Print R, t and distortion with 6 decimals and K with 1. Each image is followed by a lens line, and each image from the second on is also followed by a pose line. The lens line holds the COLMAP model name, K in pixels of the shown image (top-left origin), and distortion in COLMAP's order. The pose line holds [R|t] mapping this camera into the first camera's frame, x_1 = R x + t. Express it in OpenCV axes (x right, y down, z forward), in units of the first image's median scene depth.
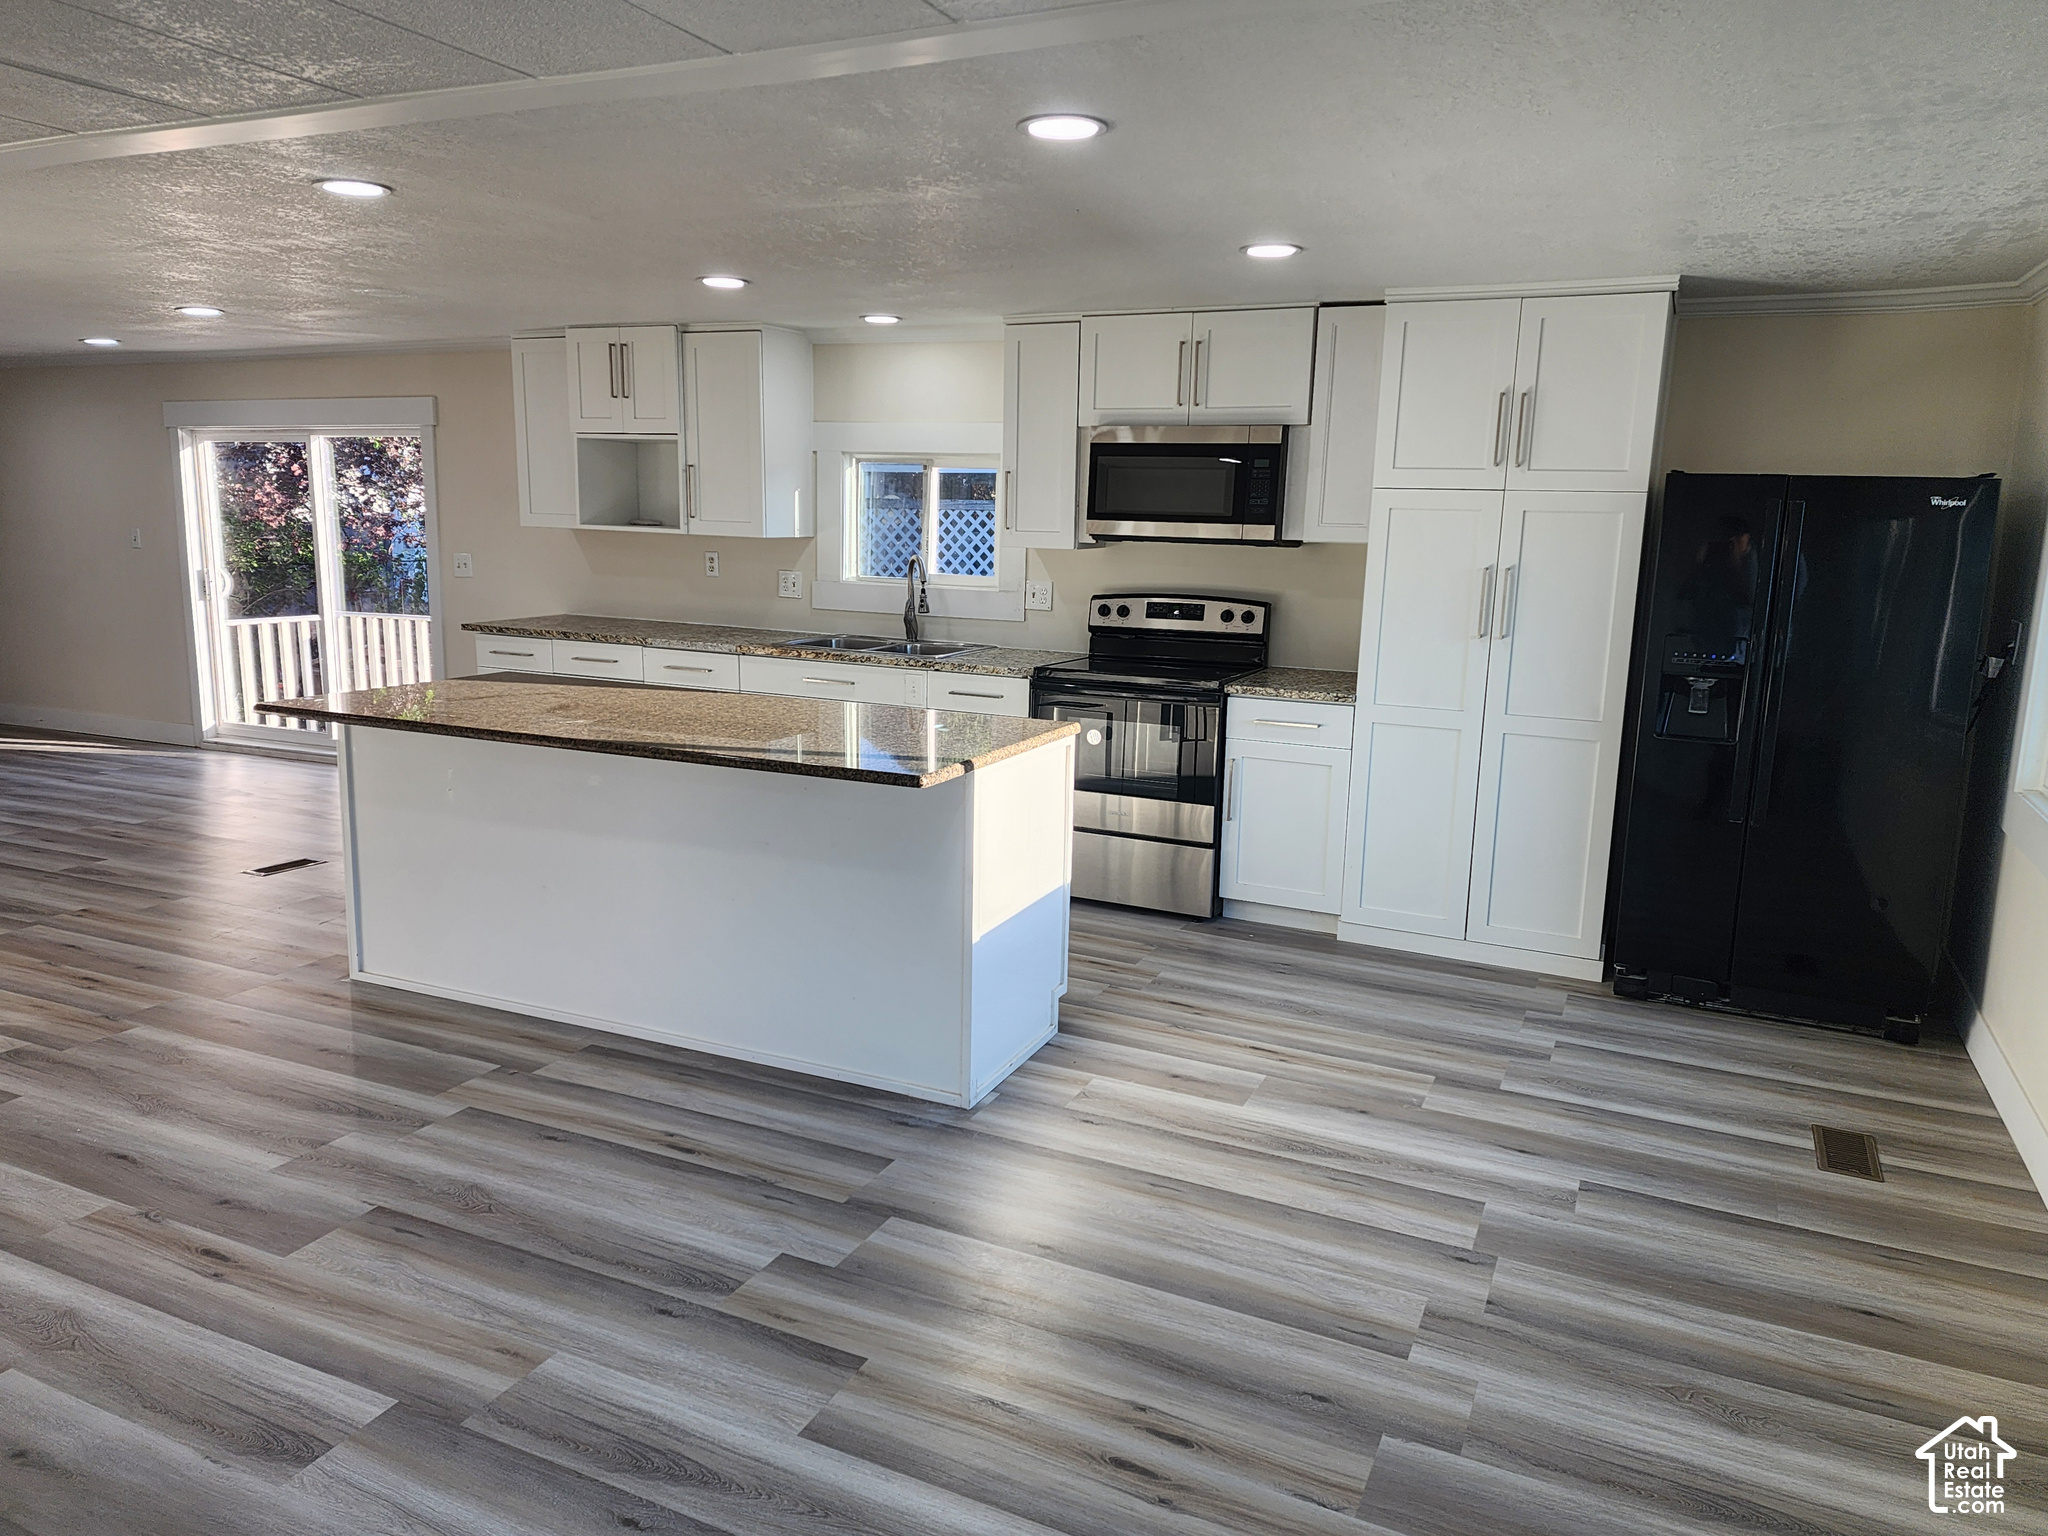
lens RADIAL K [[1411.1, 0, 1030.3], [0, 1411.1, 767.6], [0, 0, 1]] dist [0.092320, -0.085403]
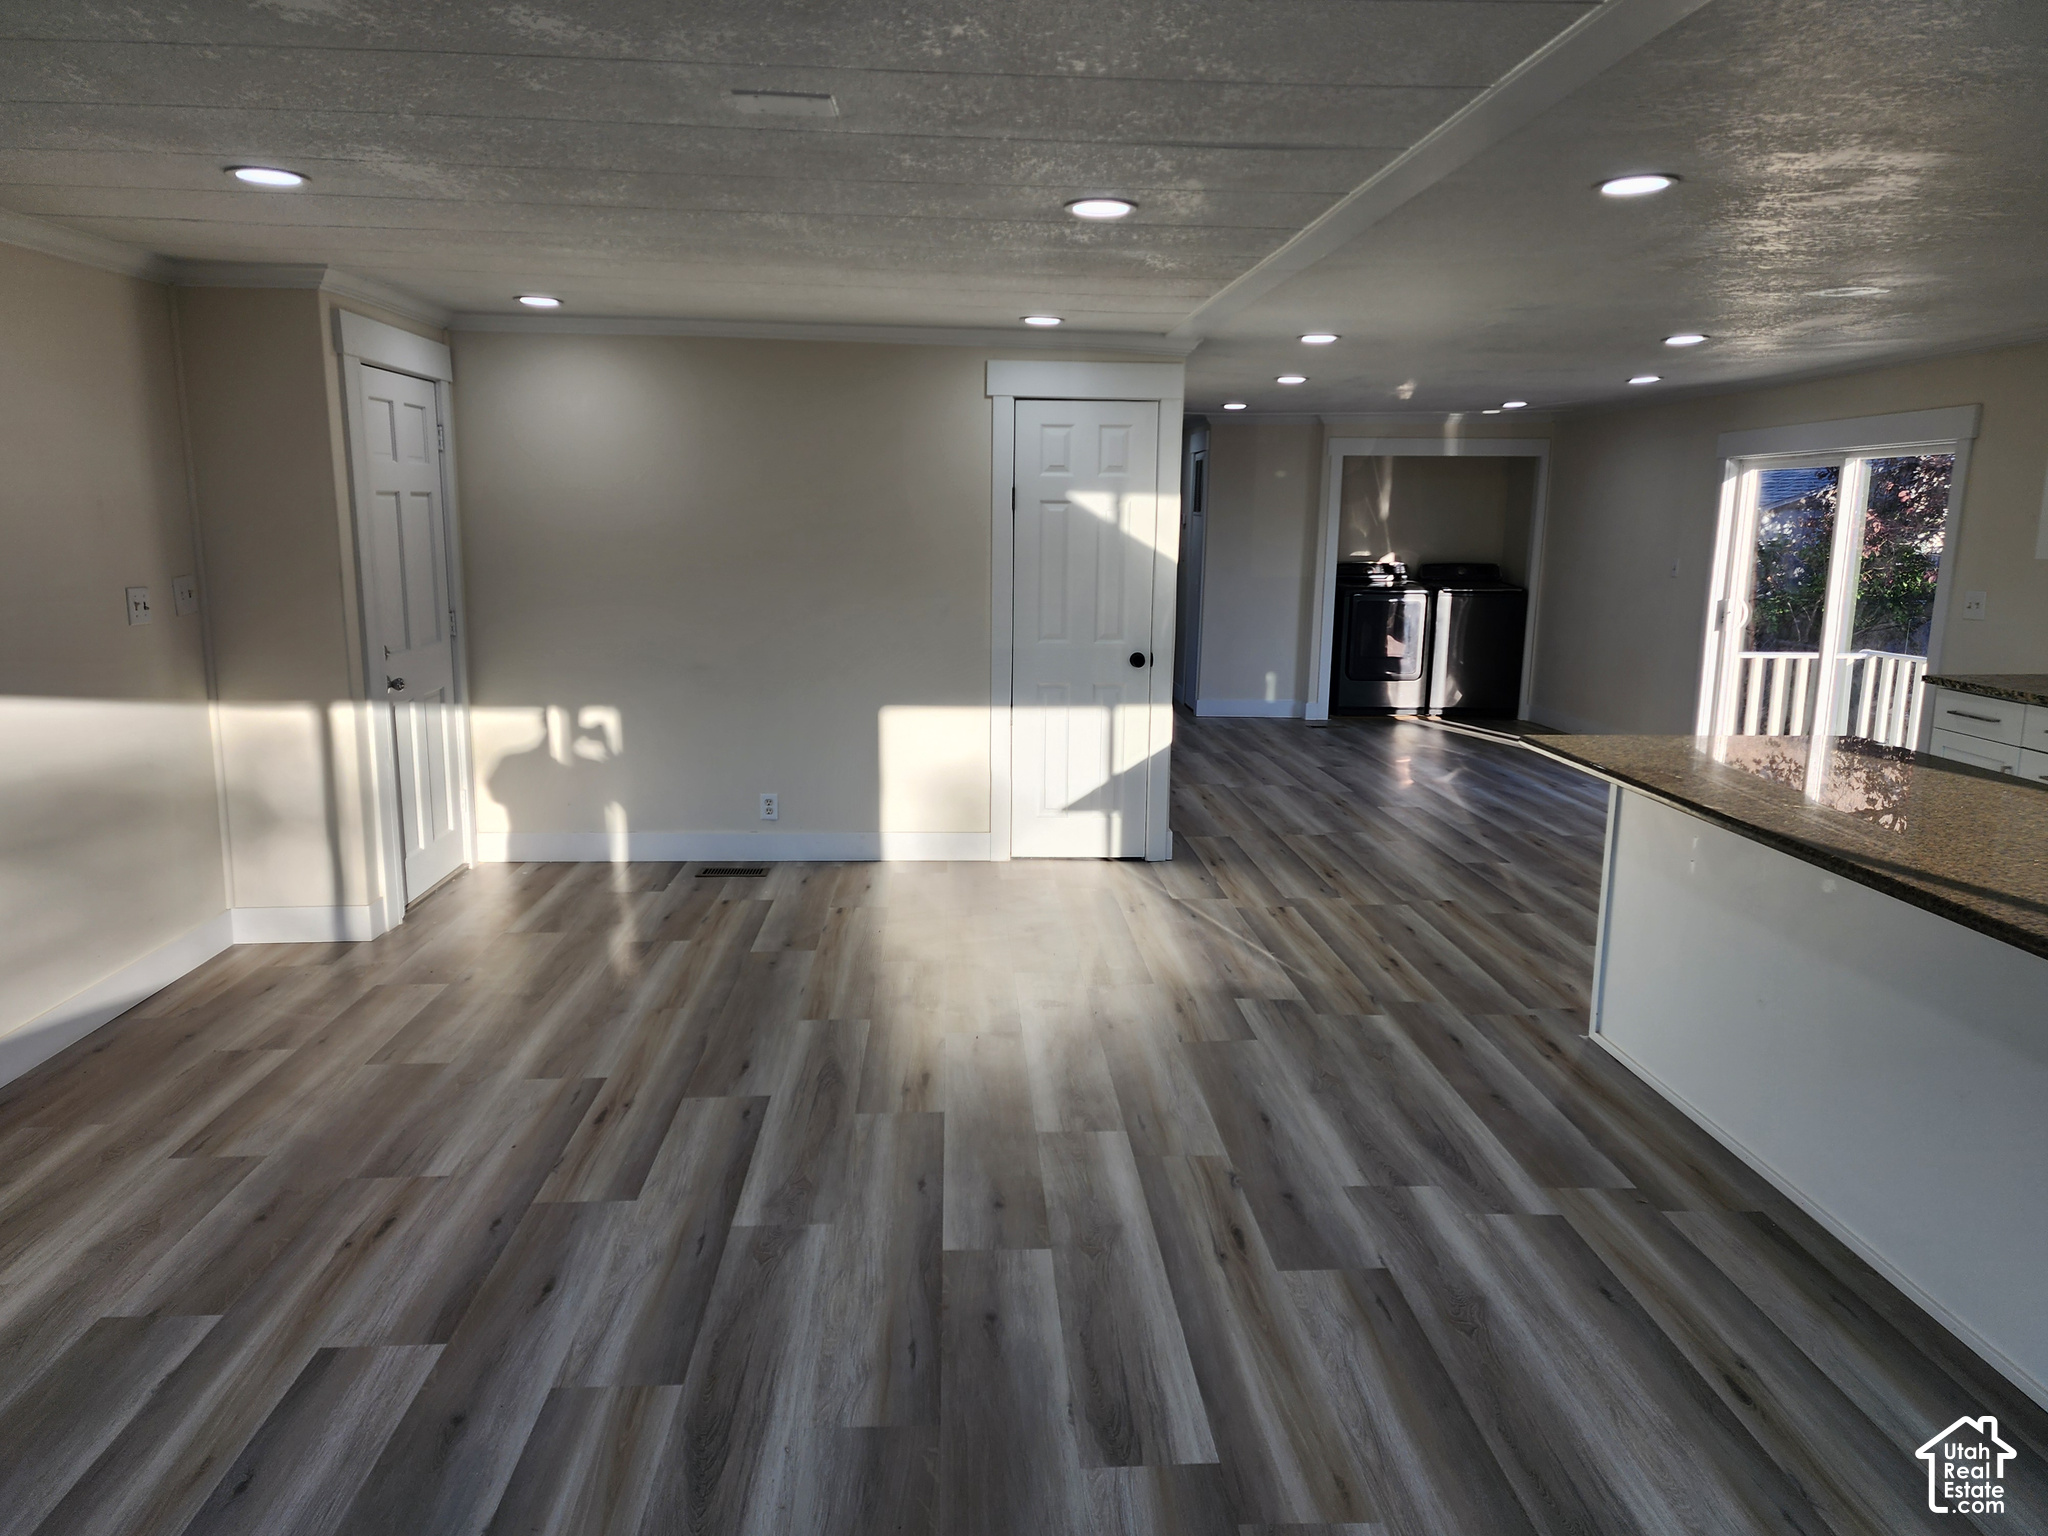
lens RADIAL K [[1411.1, 0, 1030.3], [0, 1411.1, 767.6], [0, 0, 1]] dist [0.092320, -0.085403]
pose [[0.458501, 0.147264, -0.876407, 0.176058], [-0.164627, 0.983181, 0.079079, -0.045722], [0.873312, 0.108023, 0.475033, 0.246303]]
